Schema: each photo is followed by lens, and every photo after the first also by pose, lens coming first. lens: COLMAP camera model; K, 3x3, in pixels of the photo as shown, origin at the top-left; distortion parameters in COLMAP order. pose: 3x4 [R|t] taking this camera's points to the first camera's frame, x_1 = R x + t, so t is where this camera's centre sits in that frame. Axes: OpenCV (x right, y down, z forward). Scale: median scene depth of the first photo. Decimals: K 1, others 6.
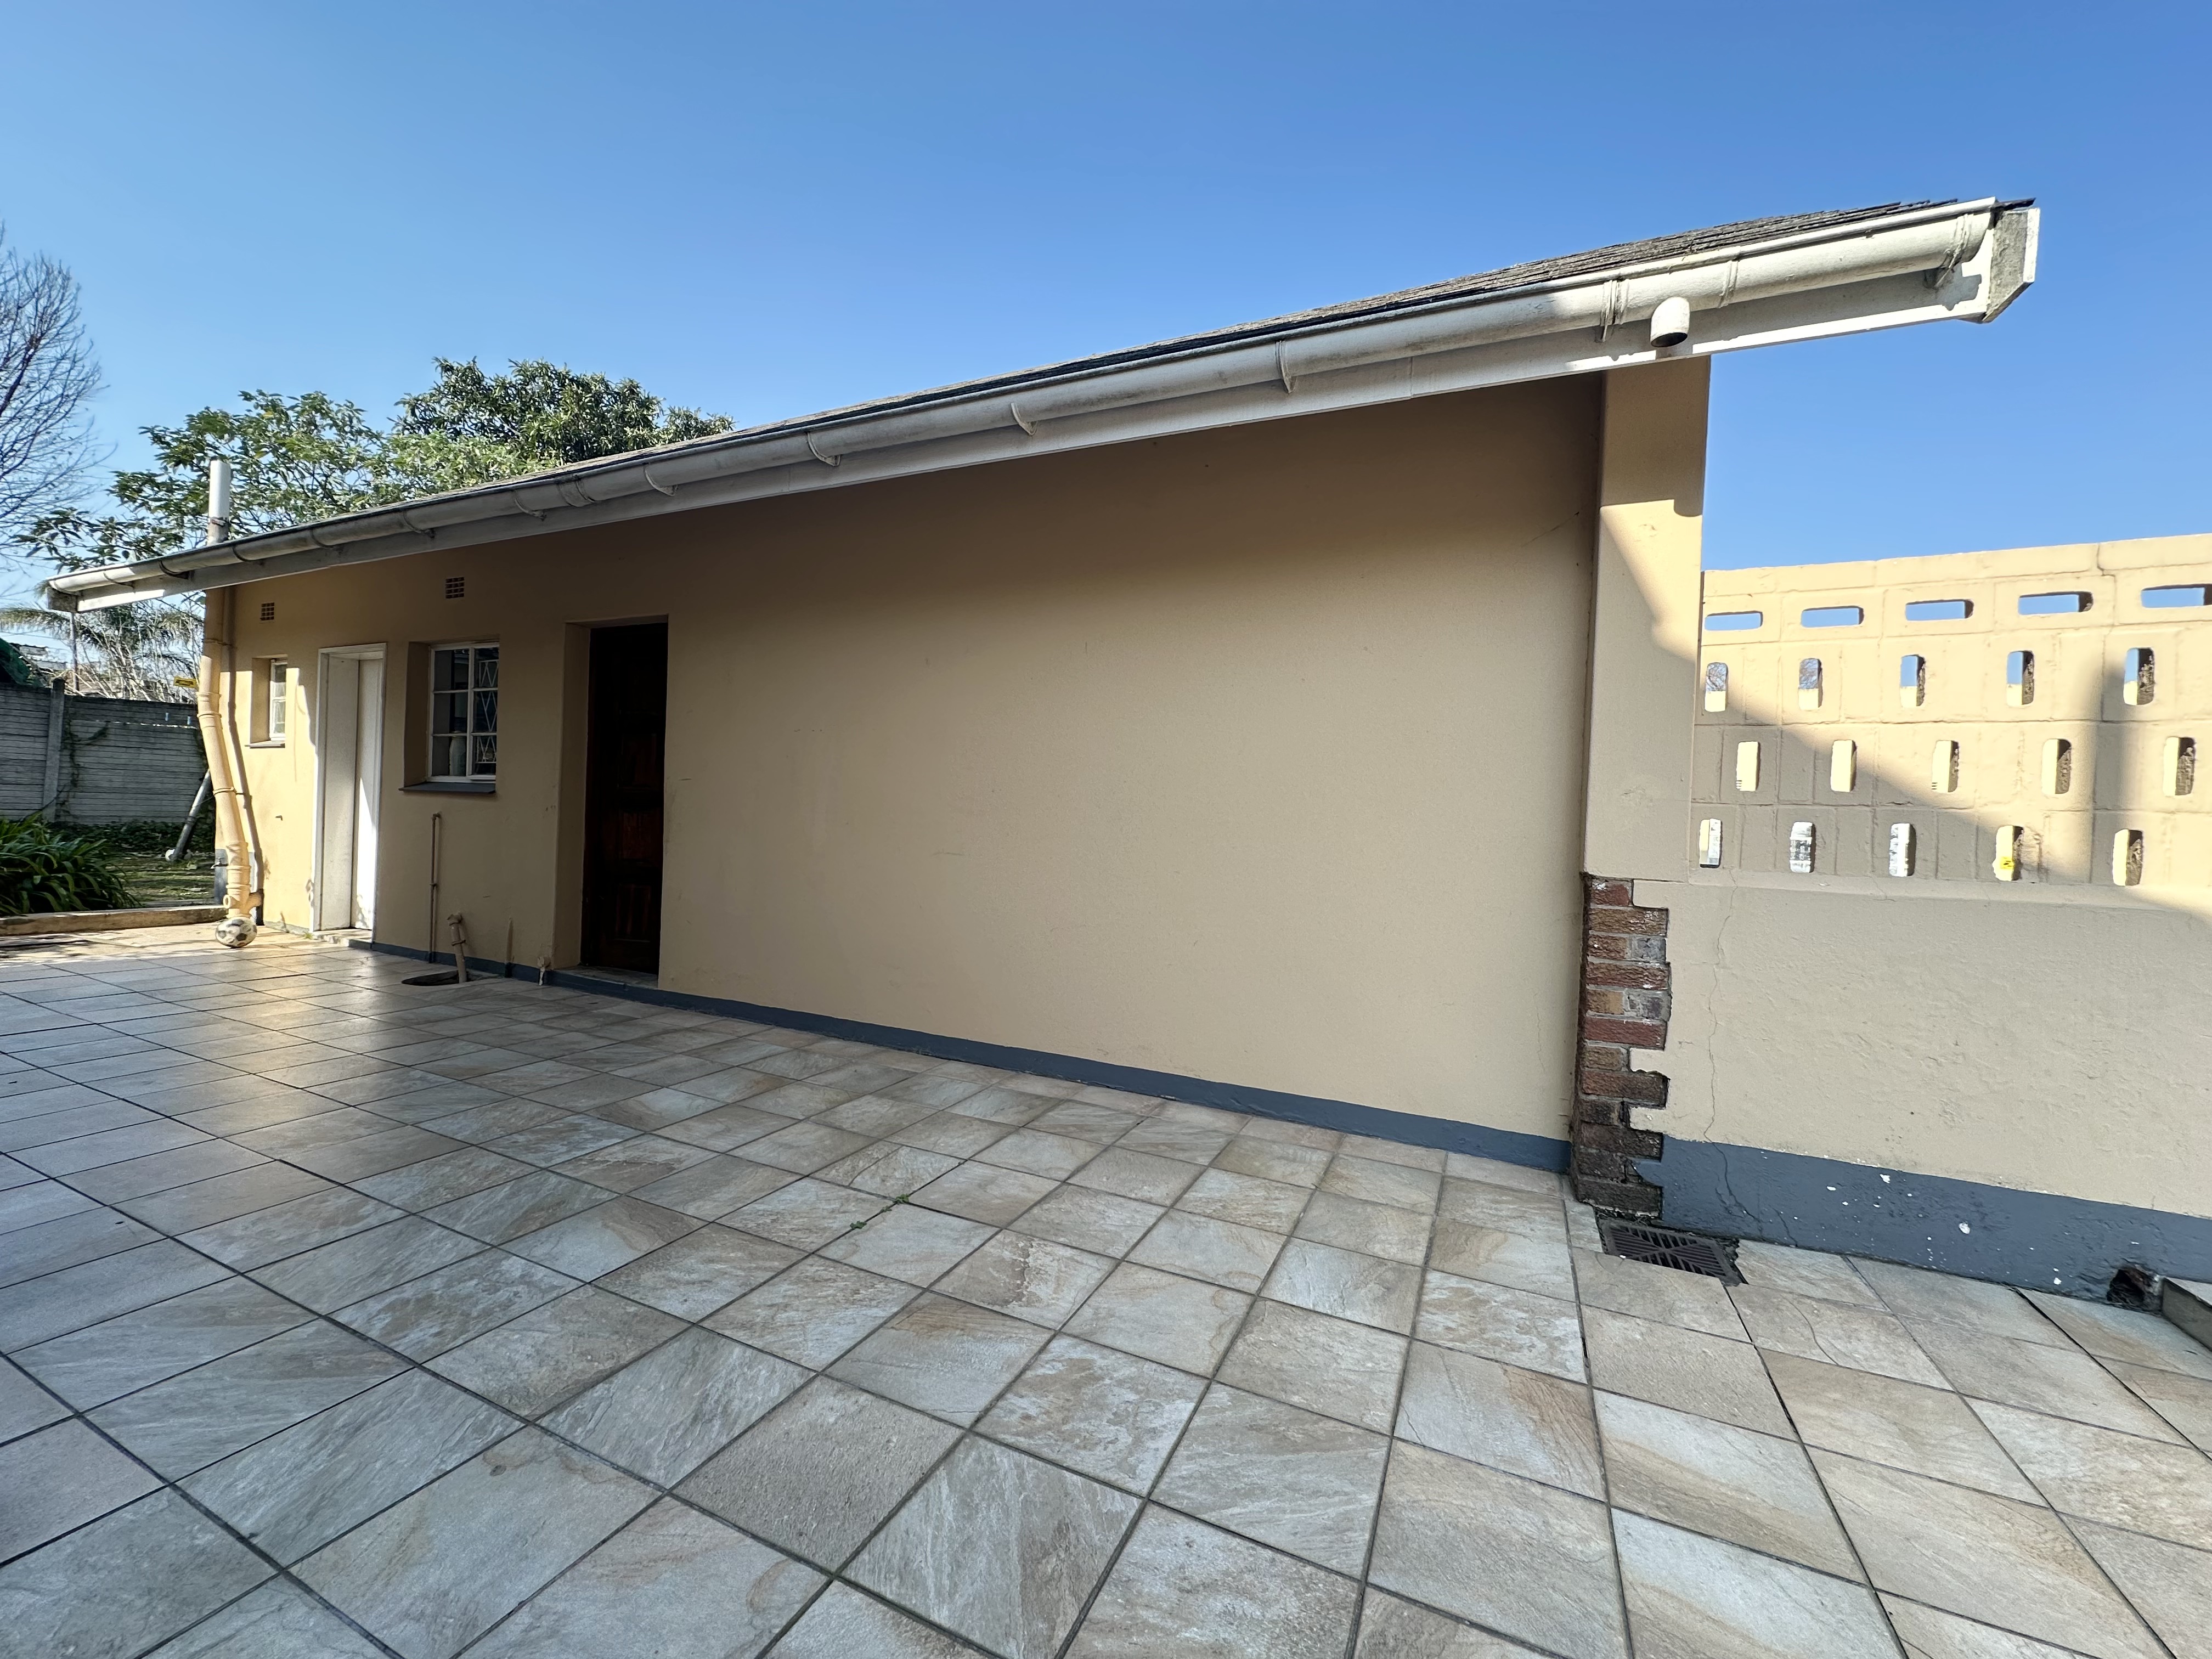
lens RADIAL K [[891.4, 0, 1106.0], [0, 891.4, 829.5], [0, 0, 1]] dist [-0.001049, -0.000111]
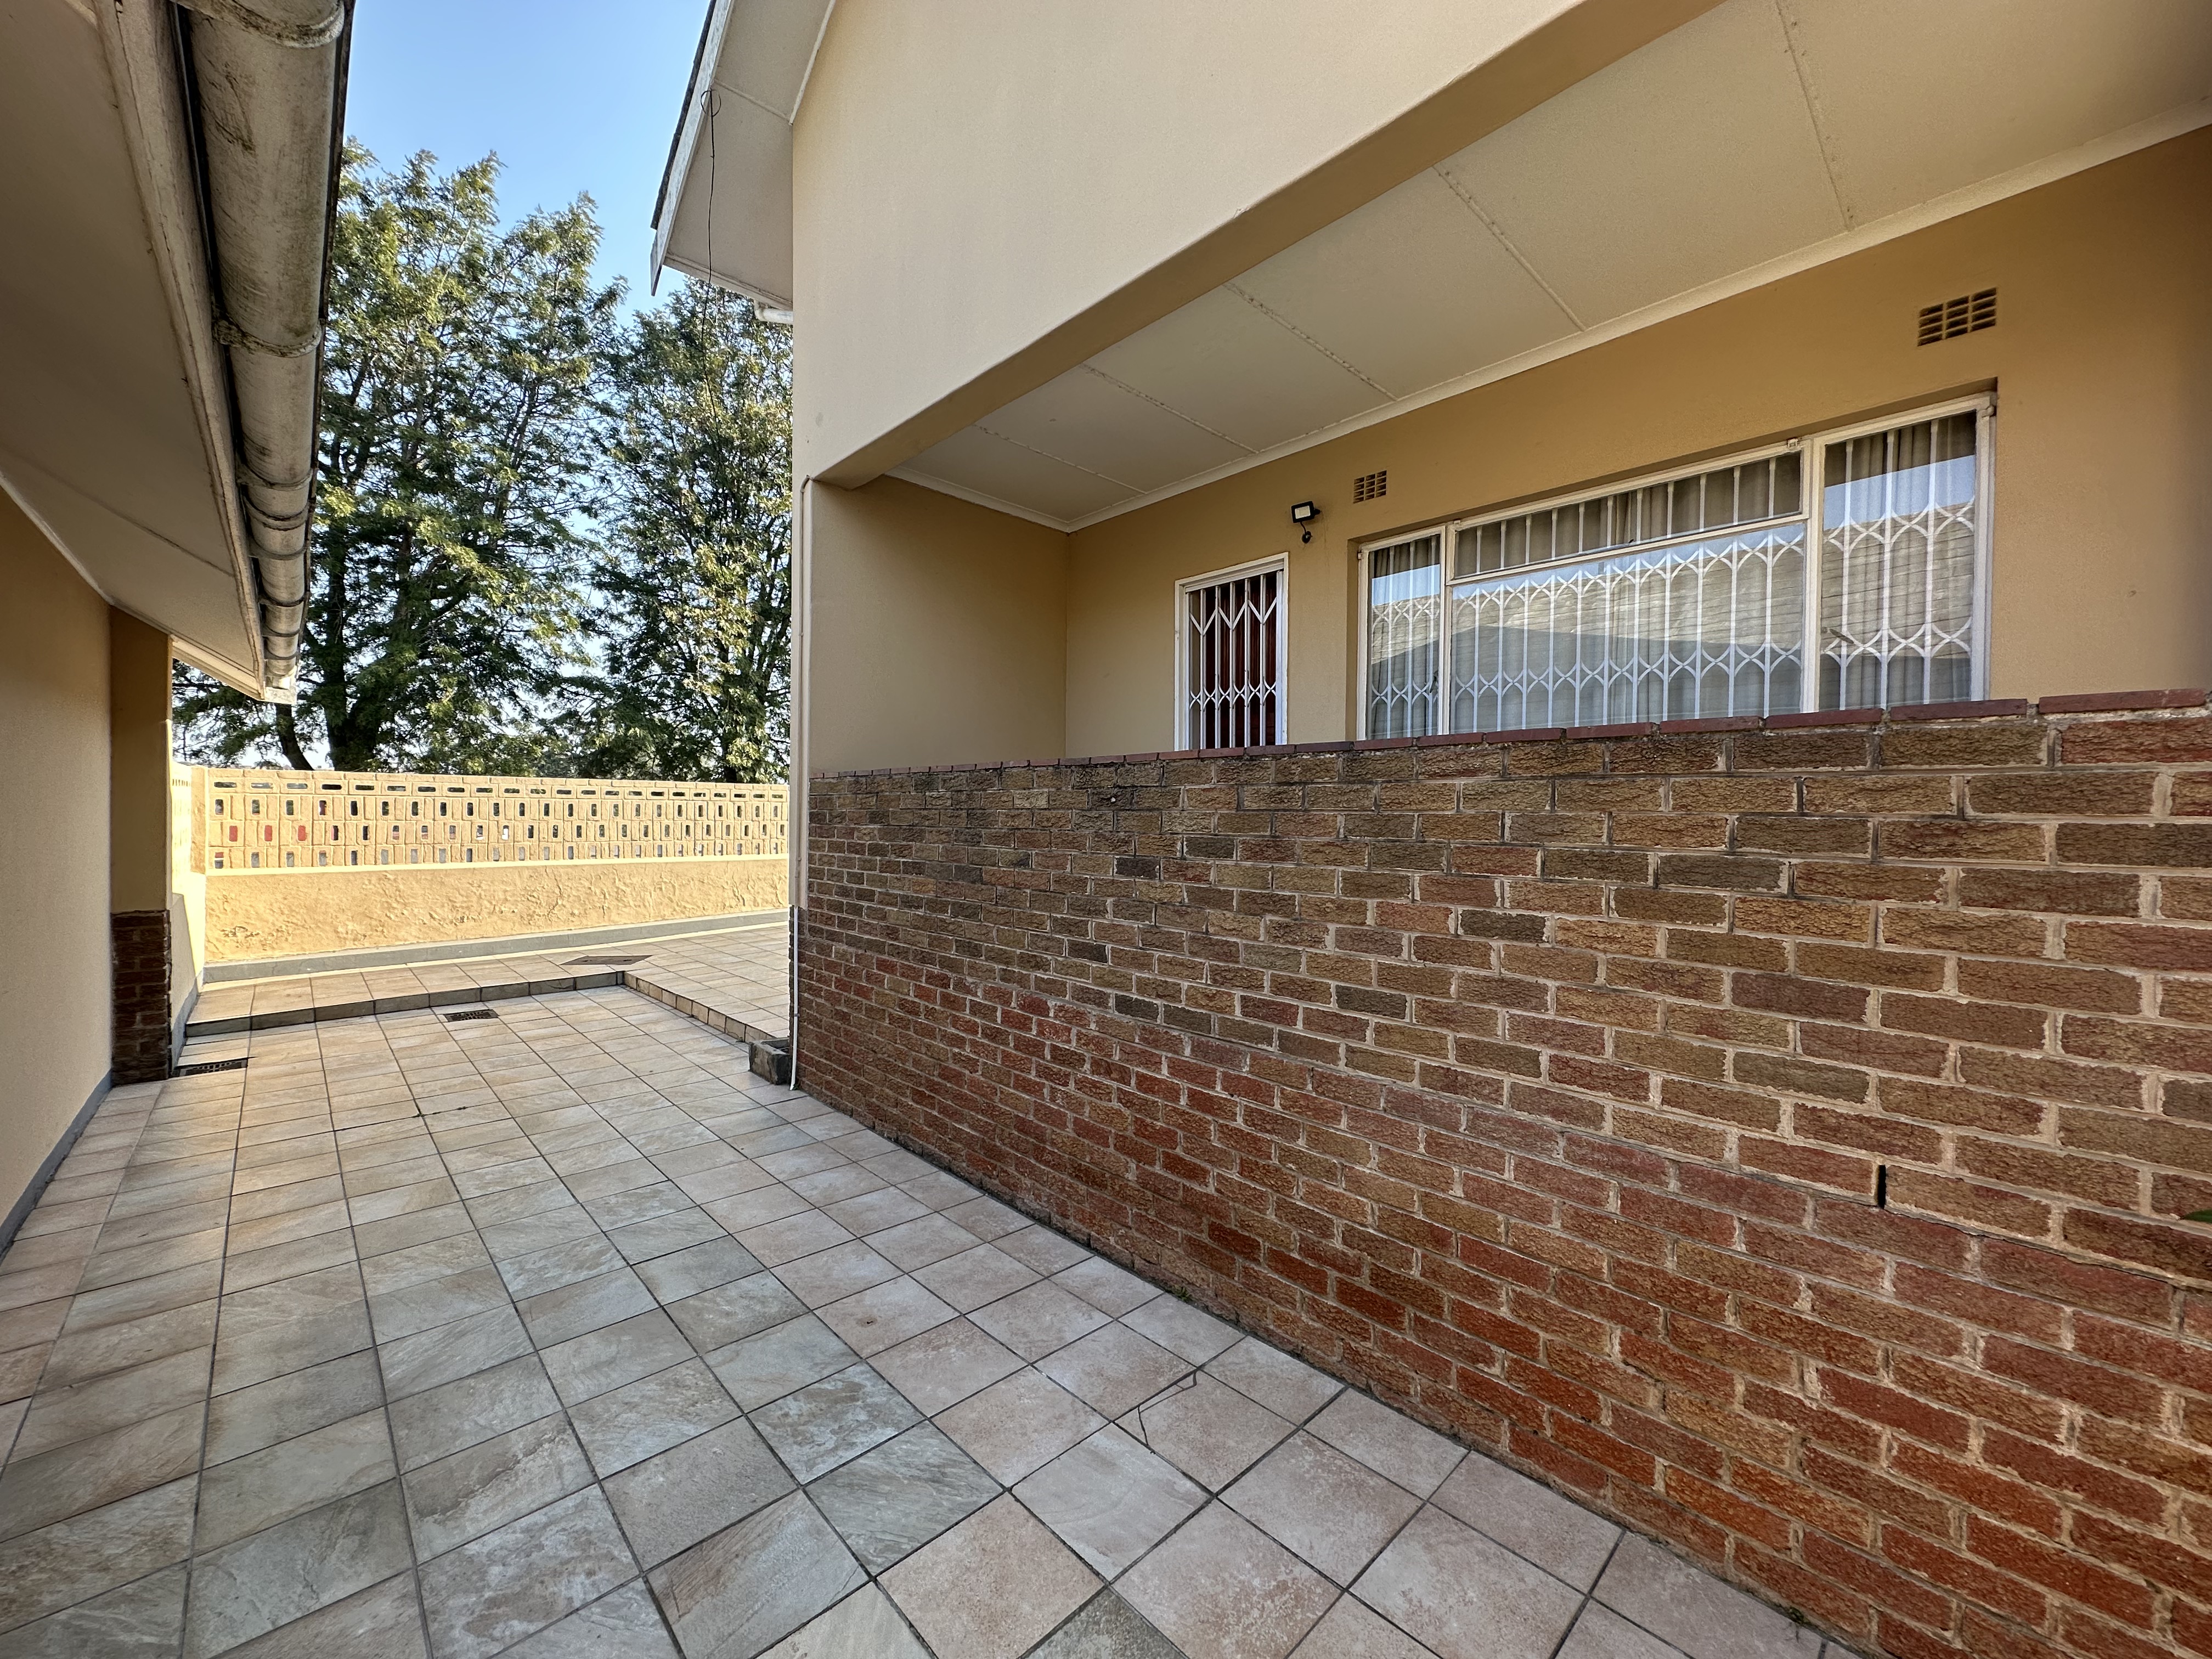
lens RADIAL K [[891.4, 0, 1106.0], [0, 891.4, 829.5], [0, 0, 1]] dist [-0.001049, -0.000111]
pose [[-0.926995, -0.055365, 0.370964, -2.263276], [-0.041373, 0.998104, 0.045577, -0.326717], [-0.372784, 0.026901, -0.927528, 2.230354]]
